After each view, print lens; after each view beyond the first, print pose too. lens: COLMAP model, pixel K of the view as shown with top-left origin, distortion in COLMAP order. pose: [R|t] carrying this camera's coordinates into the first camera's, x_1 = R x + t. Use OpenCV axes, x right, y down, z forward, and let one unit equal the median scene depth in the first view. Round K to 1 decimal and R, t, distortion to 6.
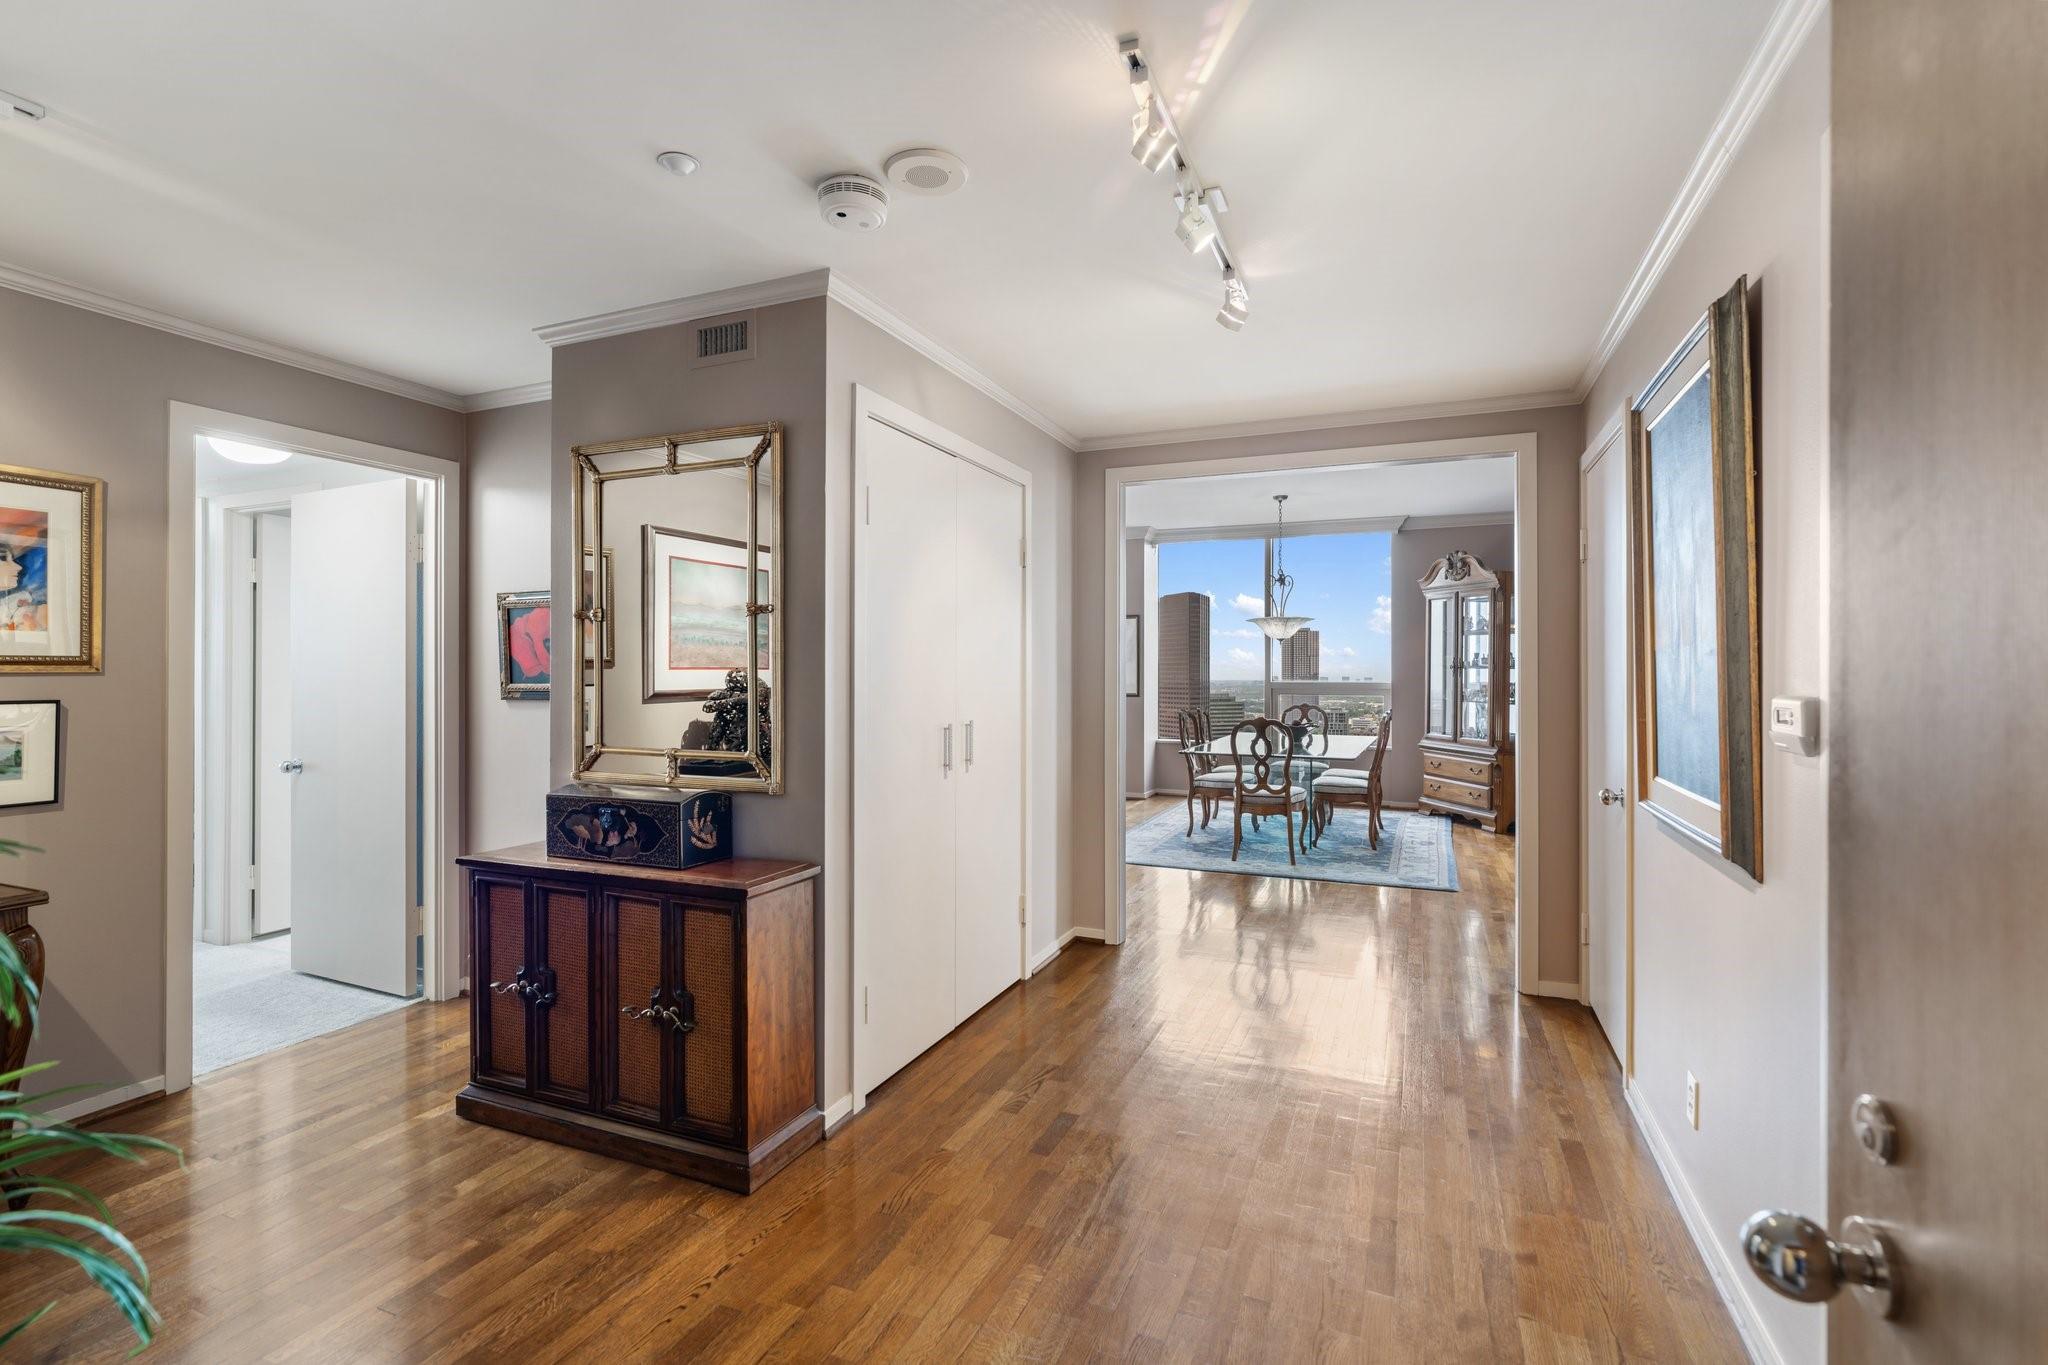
lens RADIAL K [[938.7, 0, 1015.0], [0, 938.7, 669.5], [0, 0, 1]] dist [0.000010, 0.000457]
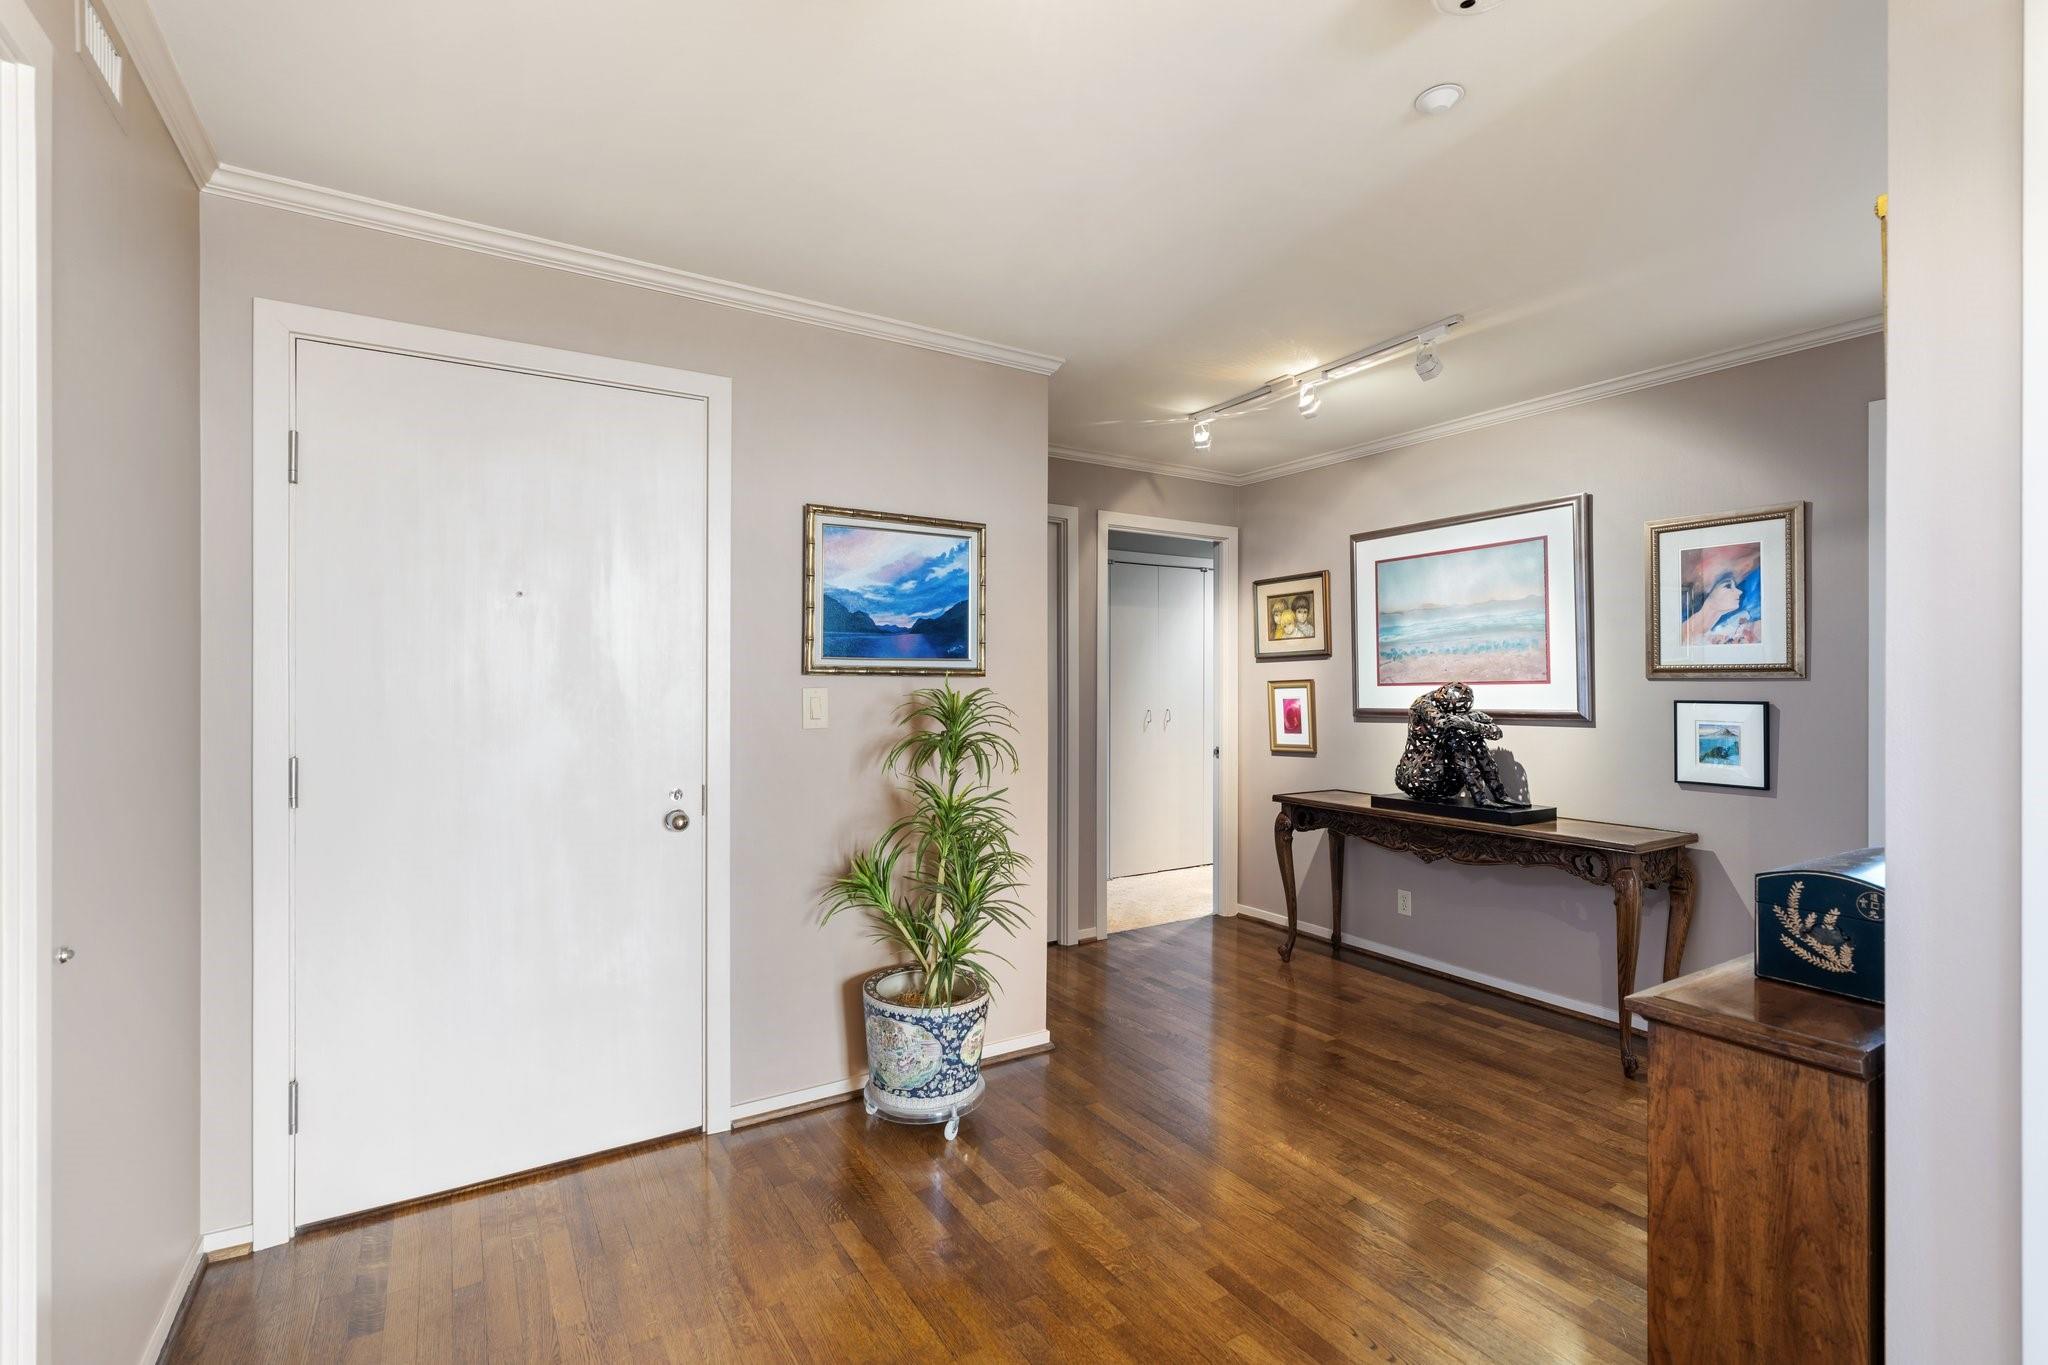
lens RADIAL K [[909.6, 0, 1015.9], [0, 909.6, 677.6], [0, 0, 1]] dist [-0.000931, 0.000165]
pose [[-0.570987, -0.001875, -0.820957, 0.442083], [0.000520, 0.999996, -0.002646, 0.005190], [0.820959, -0.001937, -0.570984, 0.892391]]
